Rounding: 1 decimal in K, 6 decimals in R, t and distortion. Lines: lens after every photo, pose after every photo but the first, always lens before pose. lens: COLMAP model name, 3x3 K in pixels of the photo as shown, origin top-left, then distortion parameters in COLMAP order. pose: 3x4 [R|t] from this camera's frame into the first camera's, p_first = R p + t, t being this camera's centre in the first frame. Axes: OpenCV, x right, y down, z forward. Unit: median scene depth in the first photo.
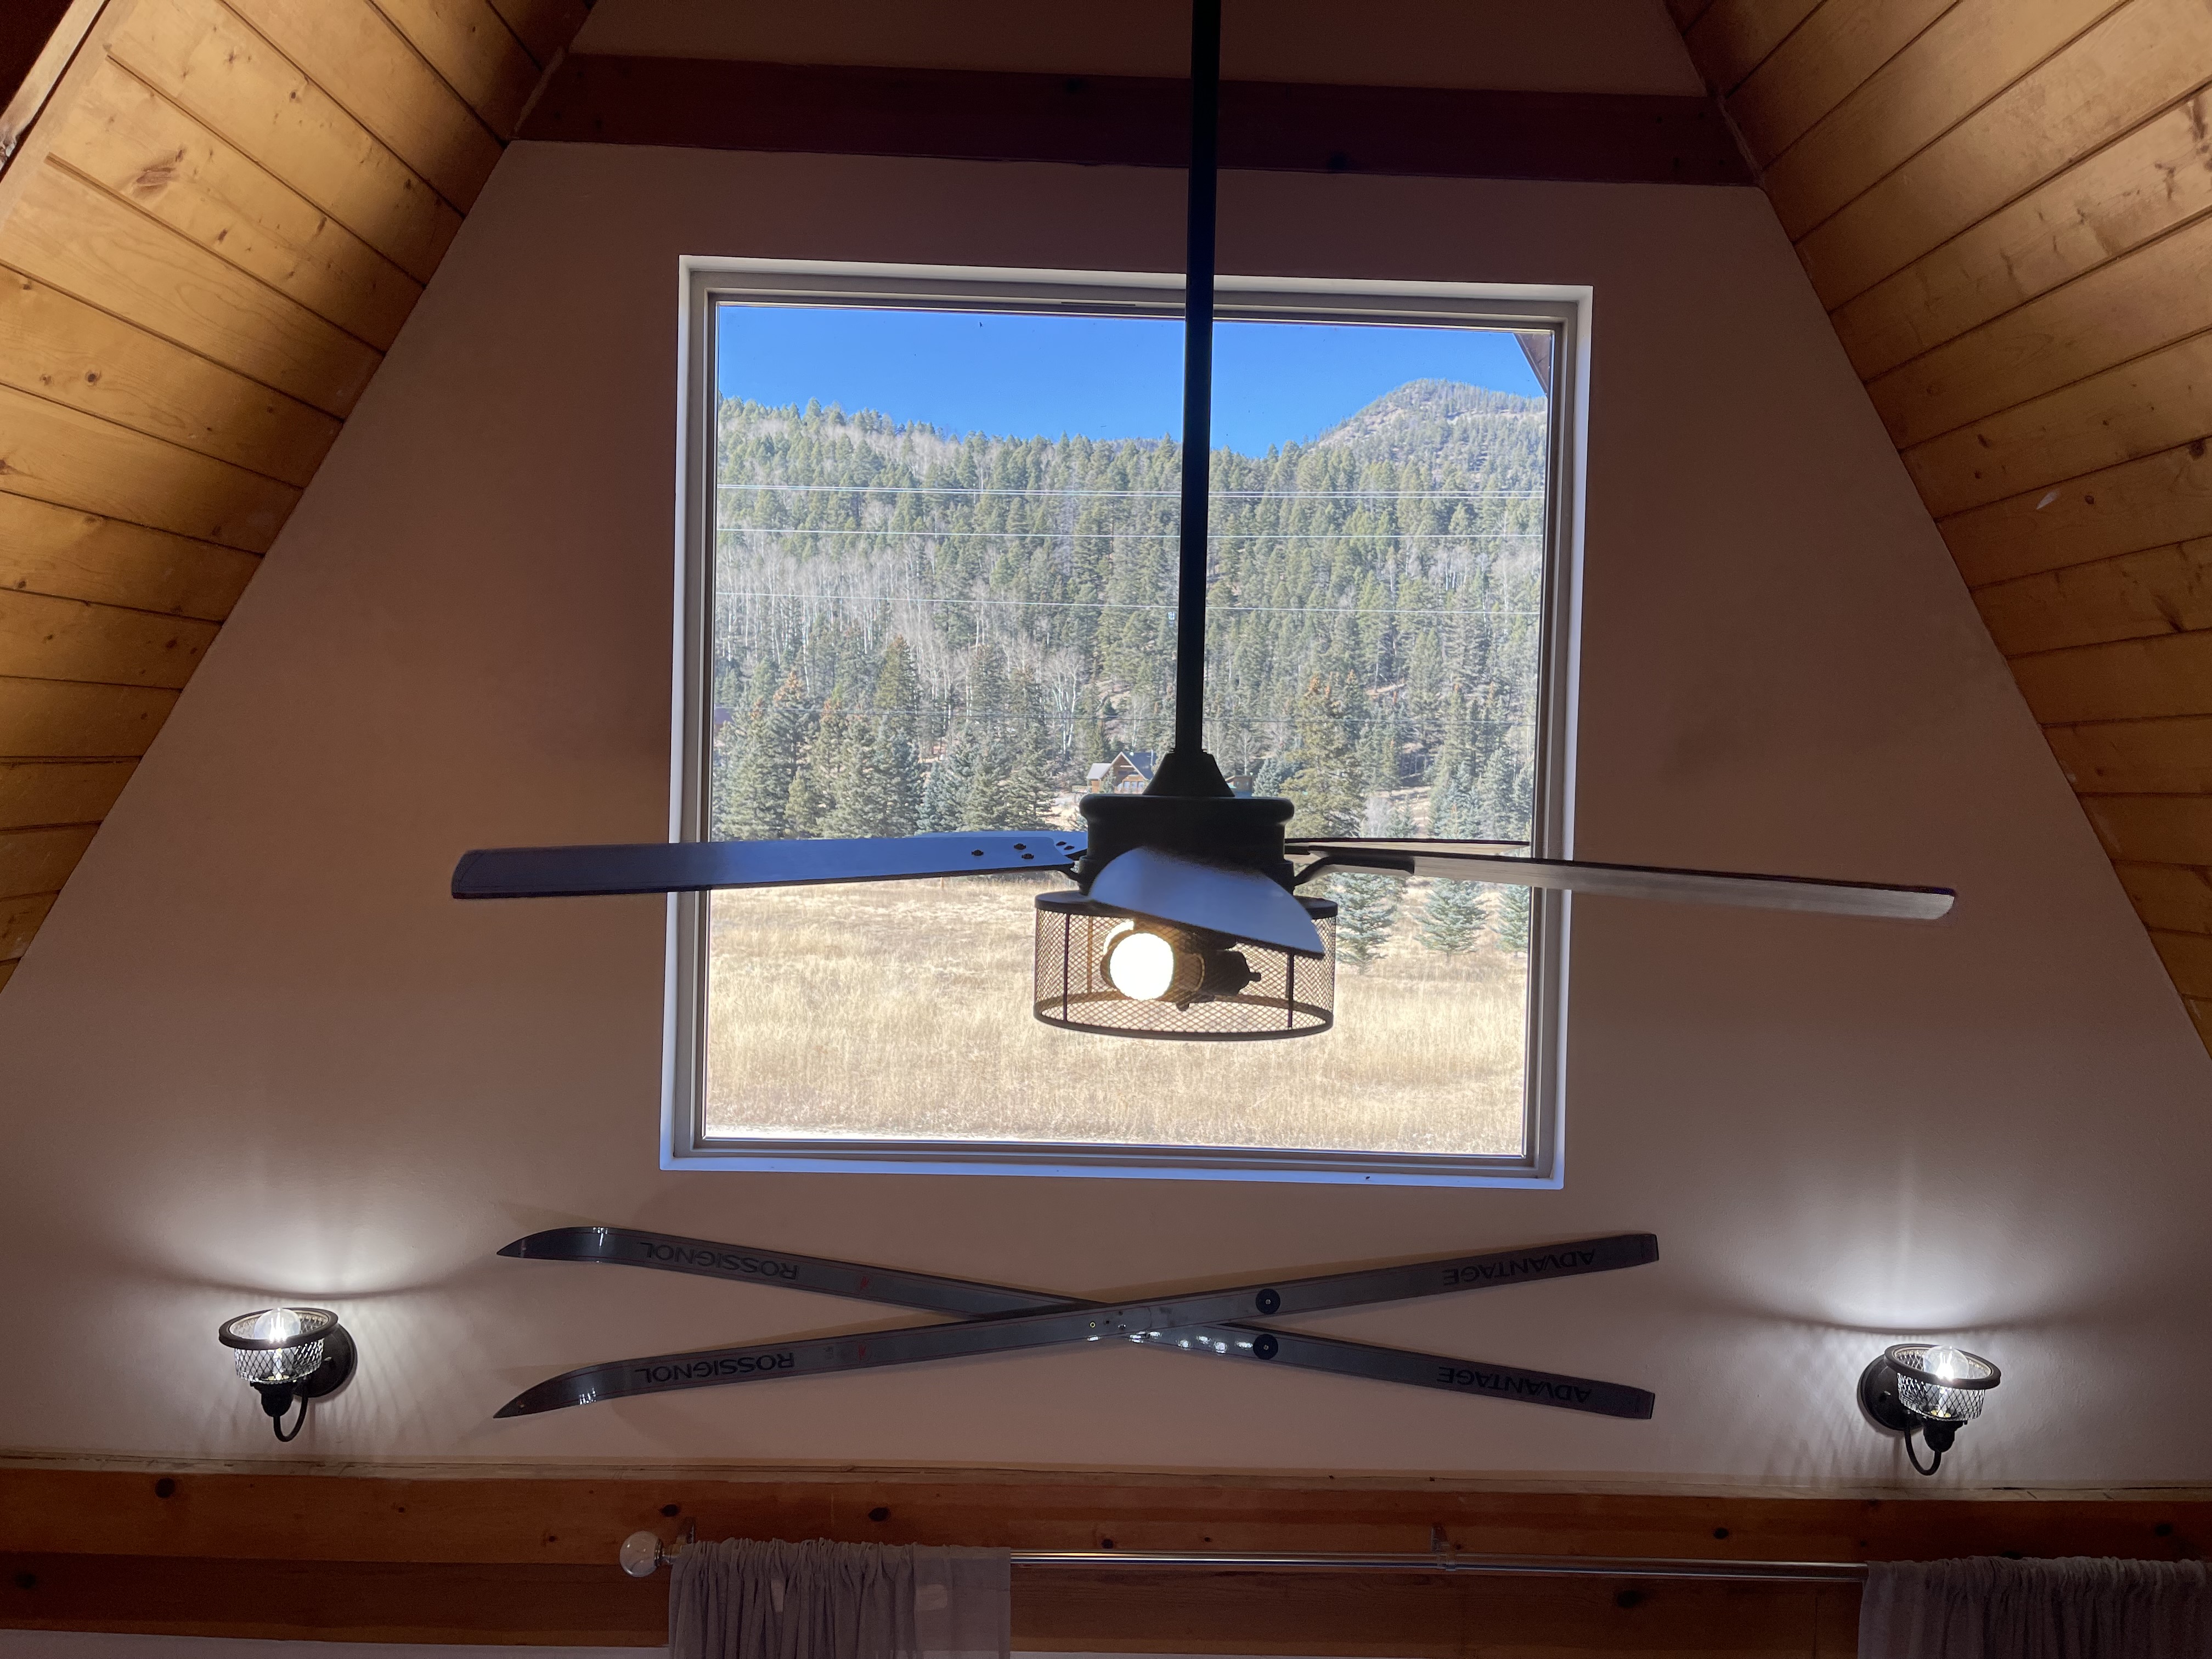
lens RADIAL K [[1676.6, 0, 1102.9], [0, 1676.6, 858.3], [0, 0, 1]] dist [0.076210, -0.098241]
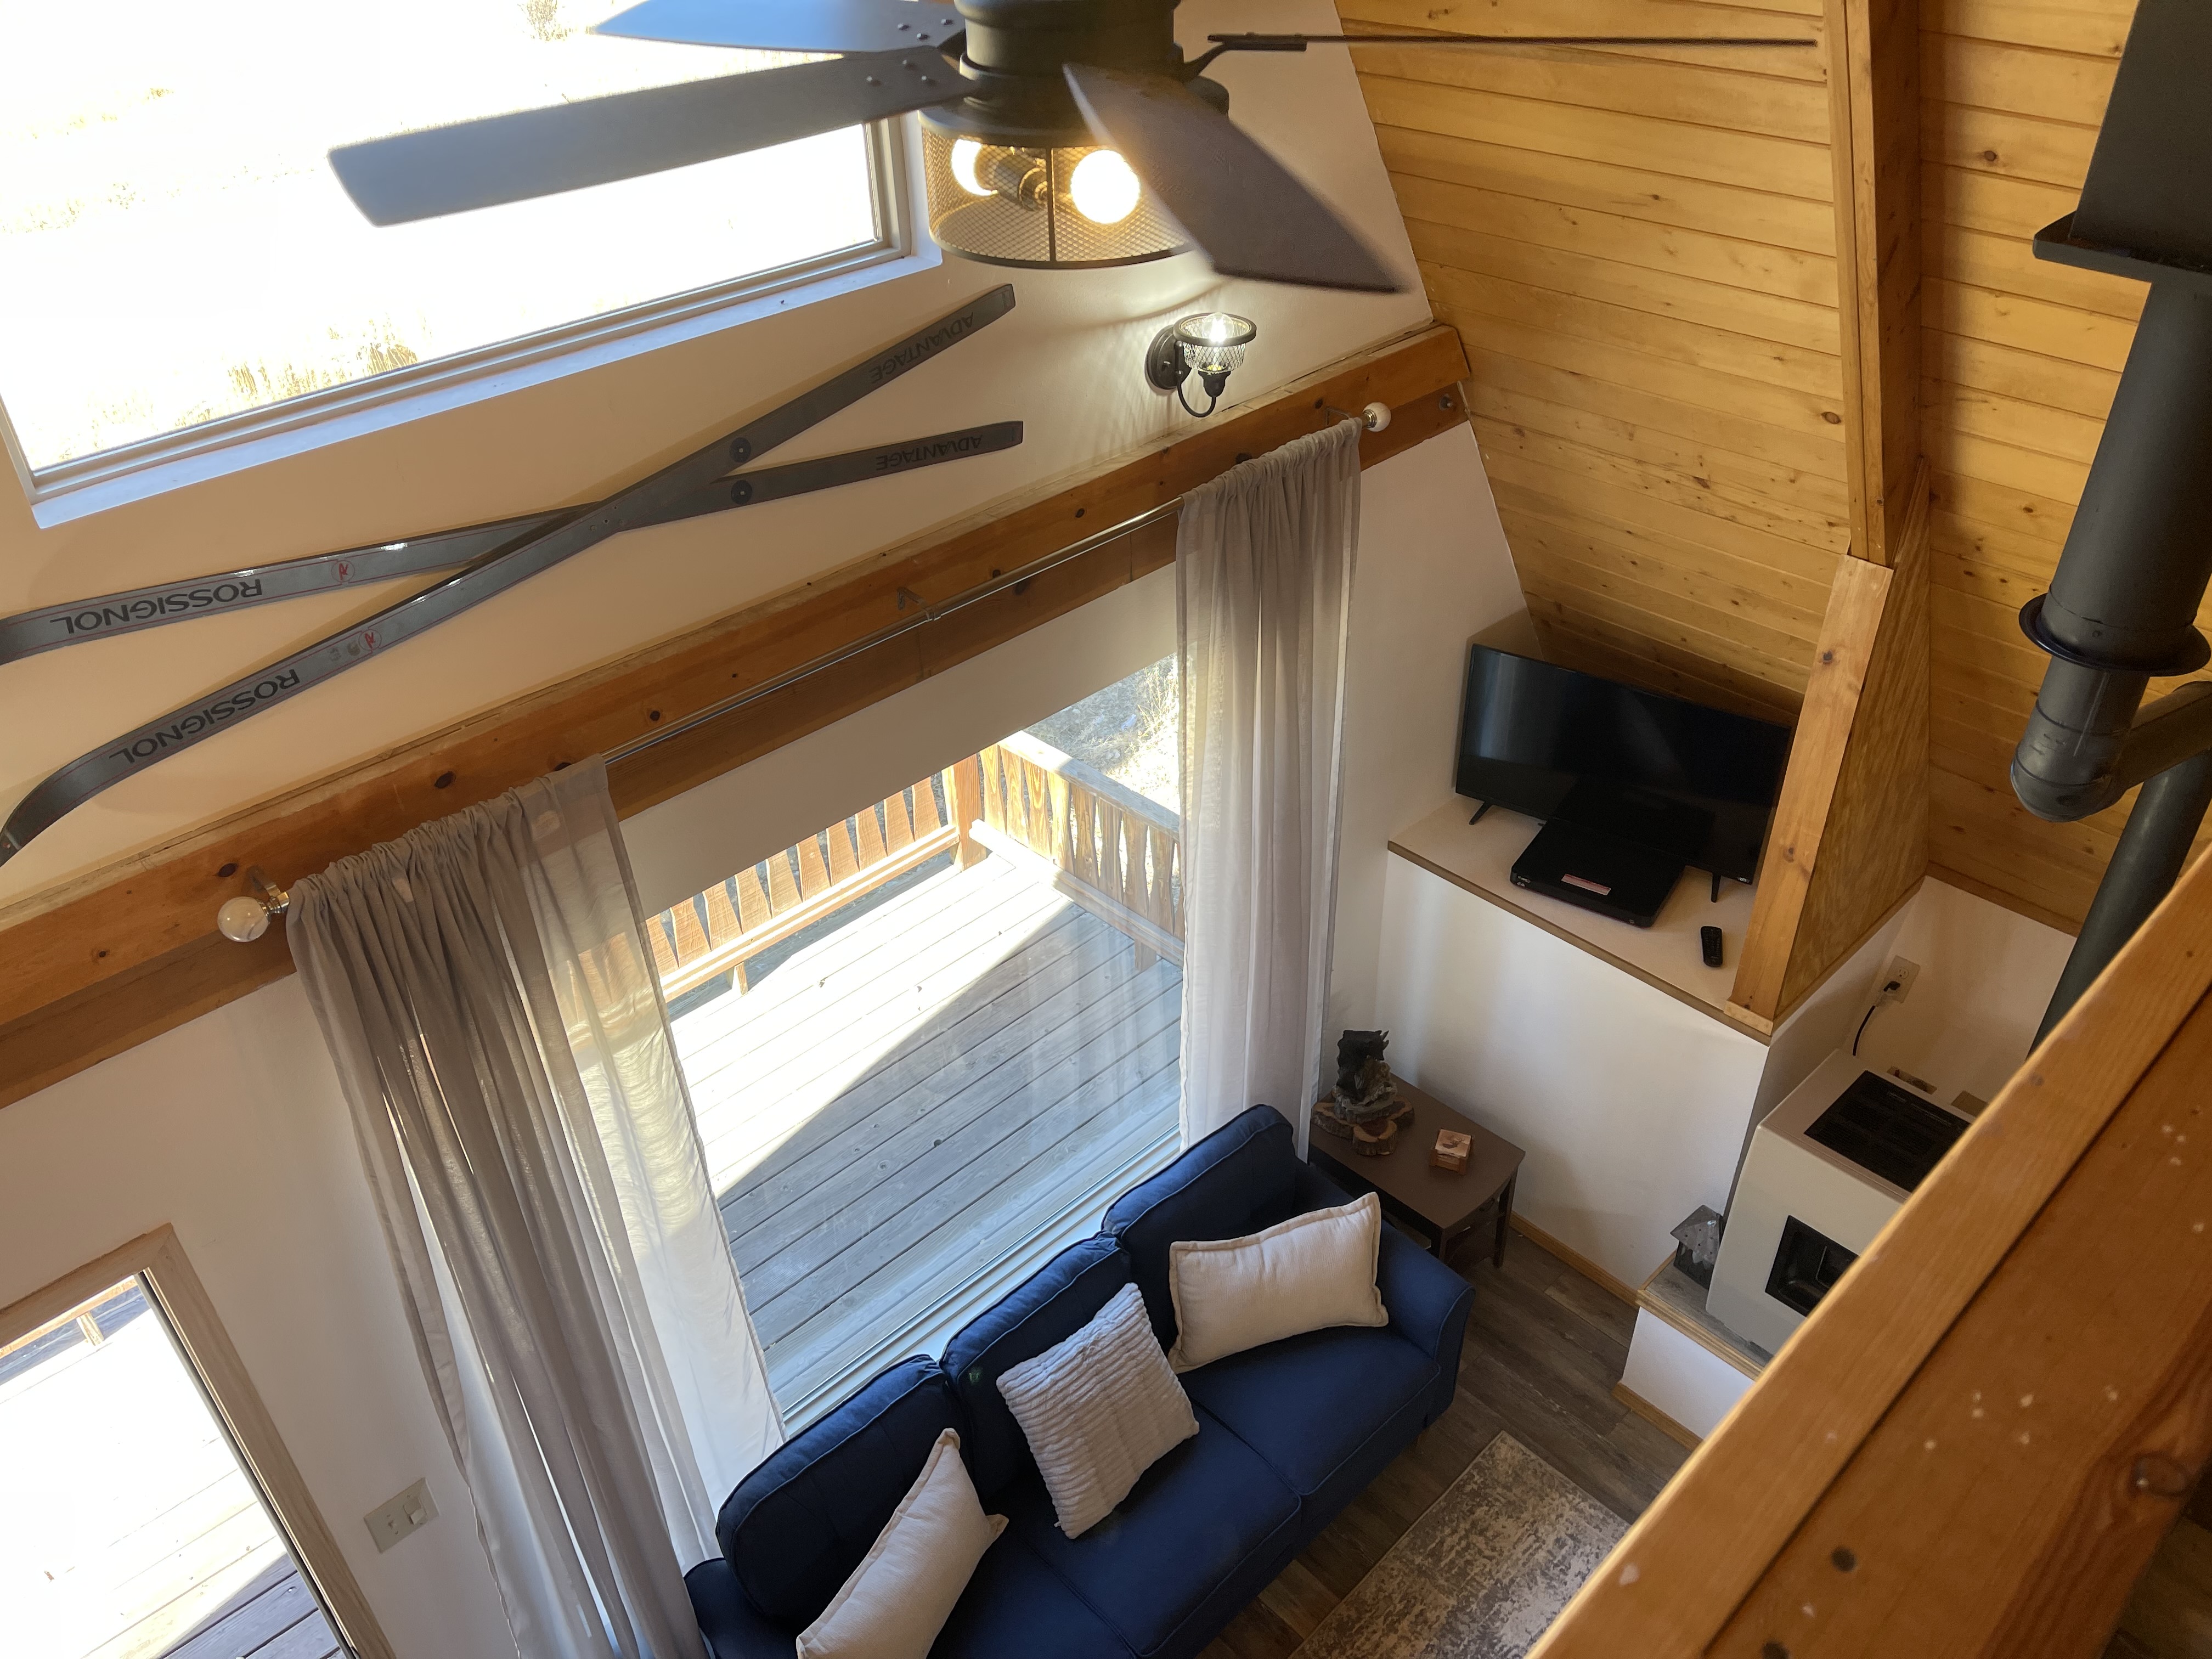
lens RADIAL K [[1676.6, 0, 1097.5], [0, 1676.6, 834.3], [0, 0, 1]] dist [0.076210, -0.098241]
pose [[0.738331, -0.429940, 0.519634, -0.363858], [0.080000, 0.820859, 0.565500, -0.104049], [-0.669677, -0.375956, 0.640460, 0.111267]]
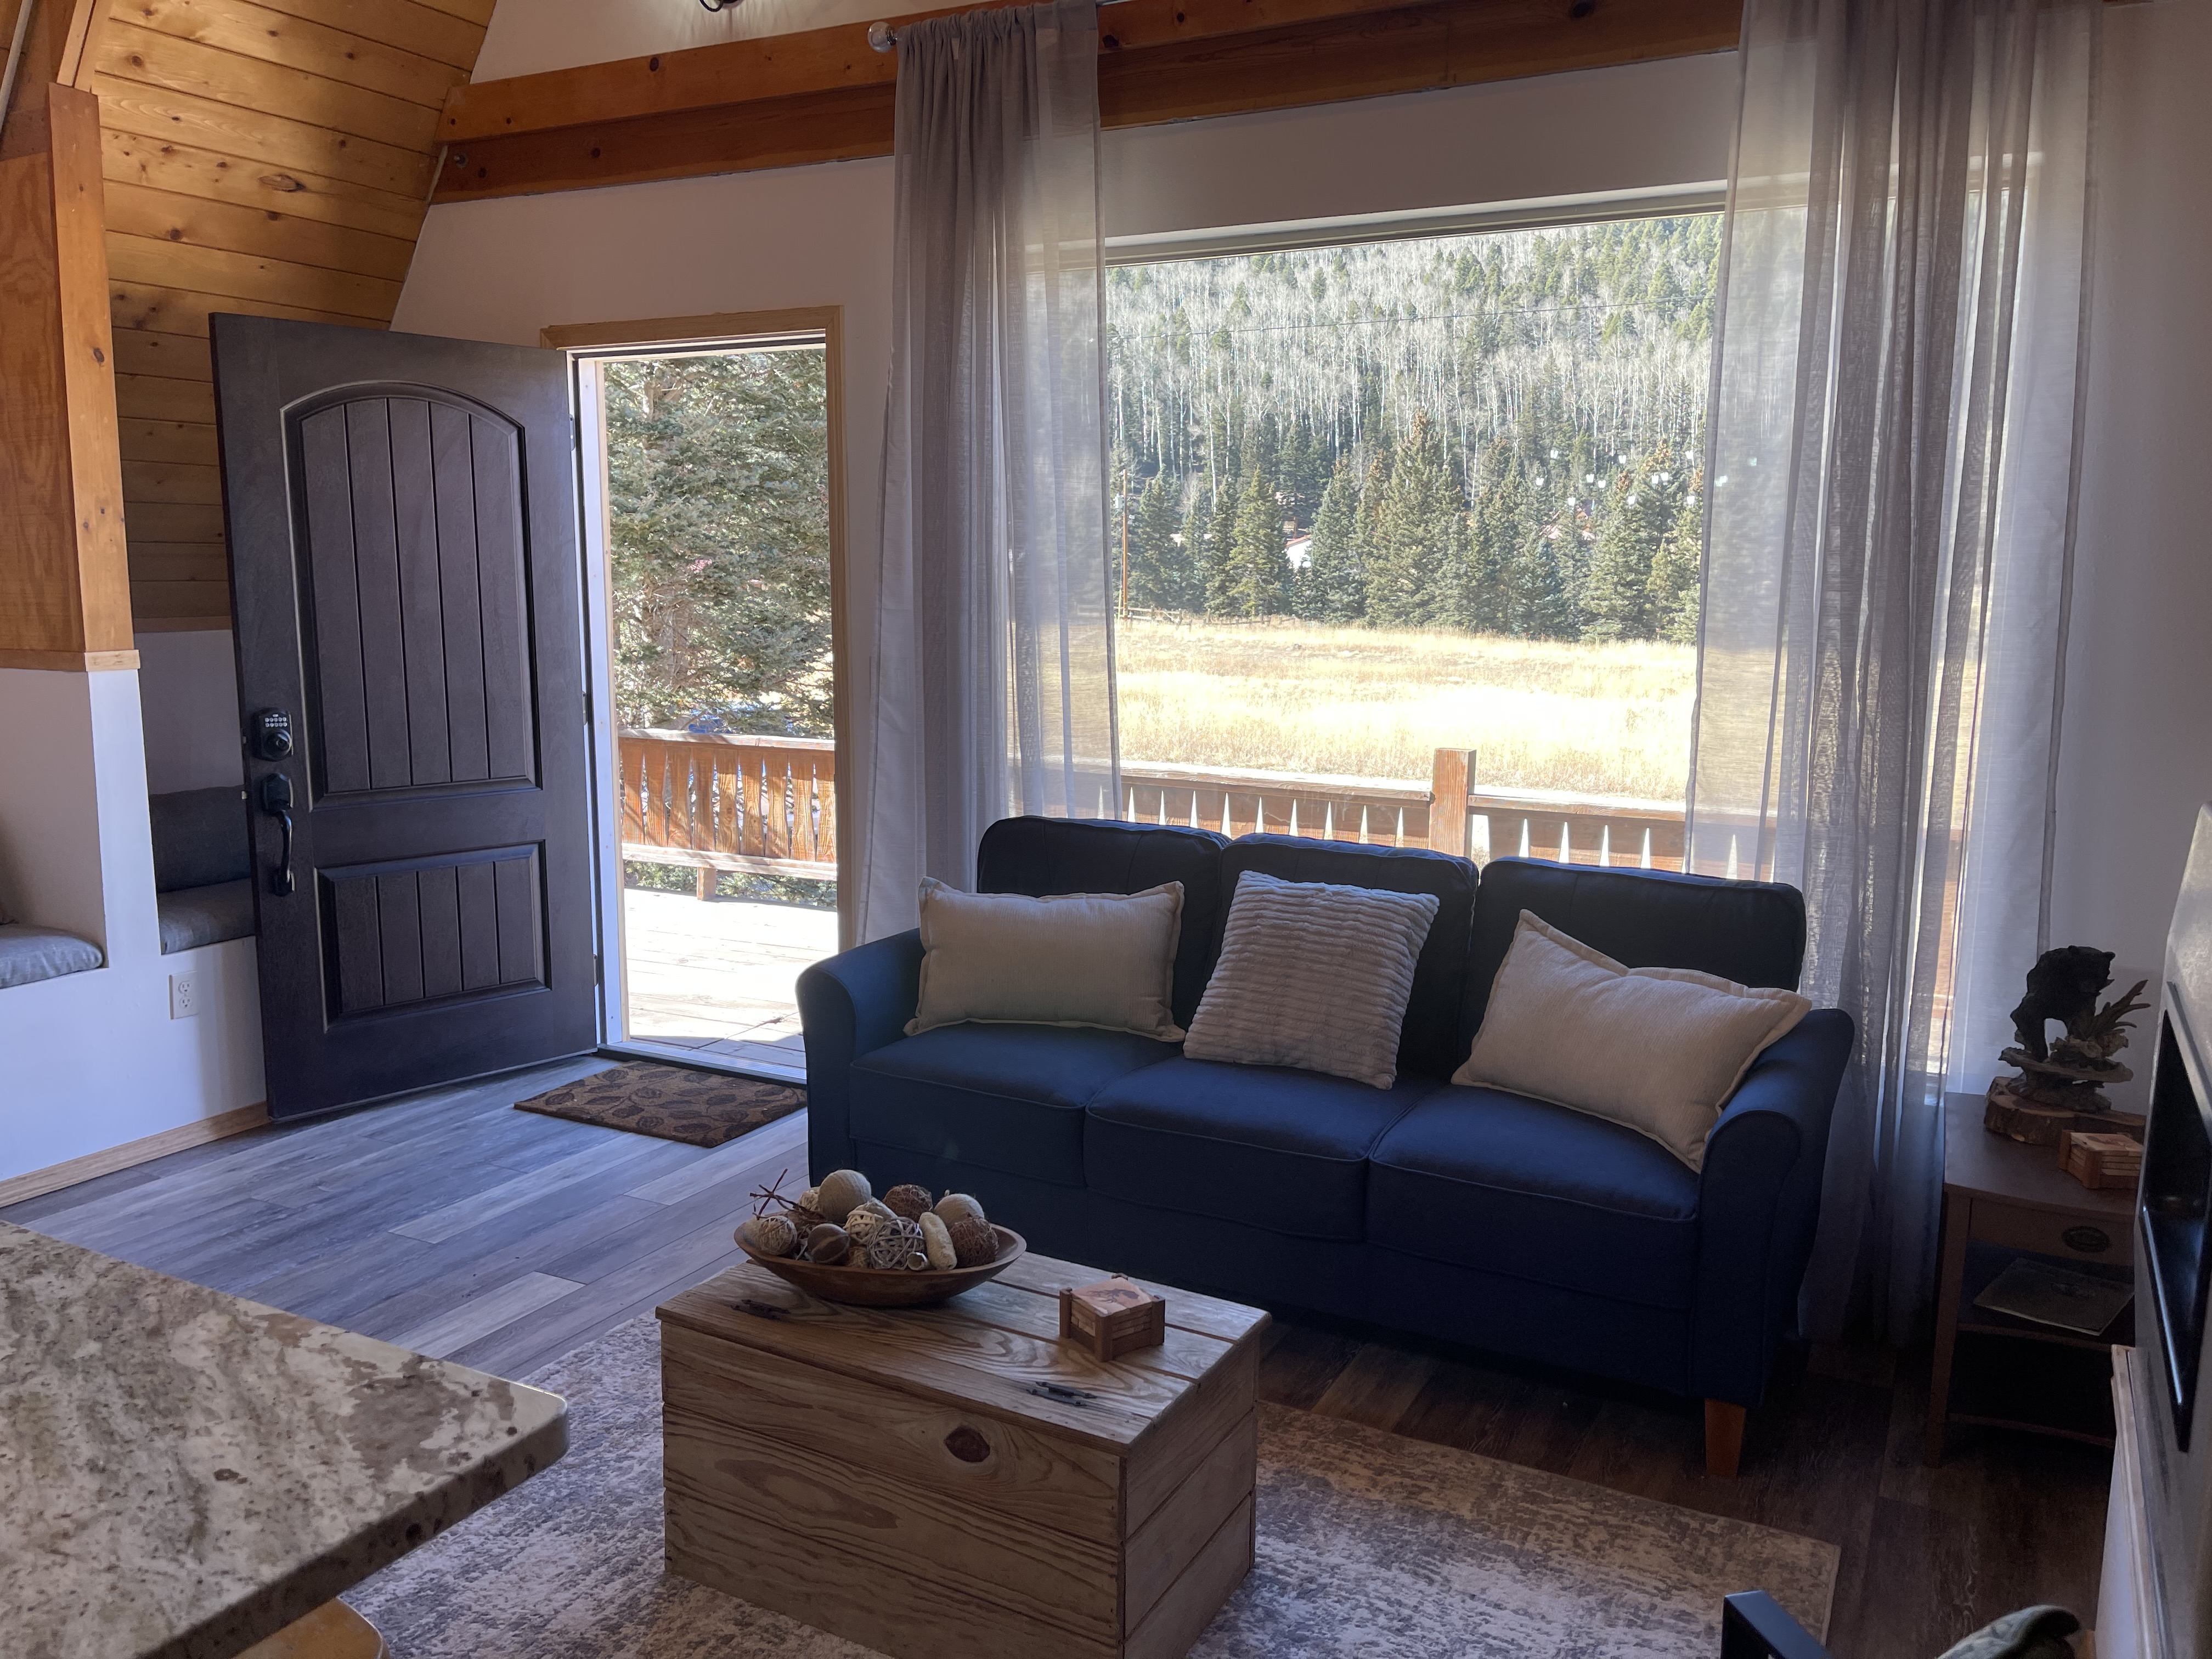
lens RADIAL K [[1676.6, 0, 1127.8], [0, 1676.6, 831.1], [0, 0, 1]] dist [0.076210, -0.098241]
pose [[0.880166, 0.056514, -0.471289, 0.626909], [-0.011446, 0.995125, 0.097953, 0.899088], [0.474528, -0.080821, 0.876522, -0.255477]]
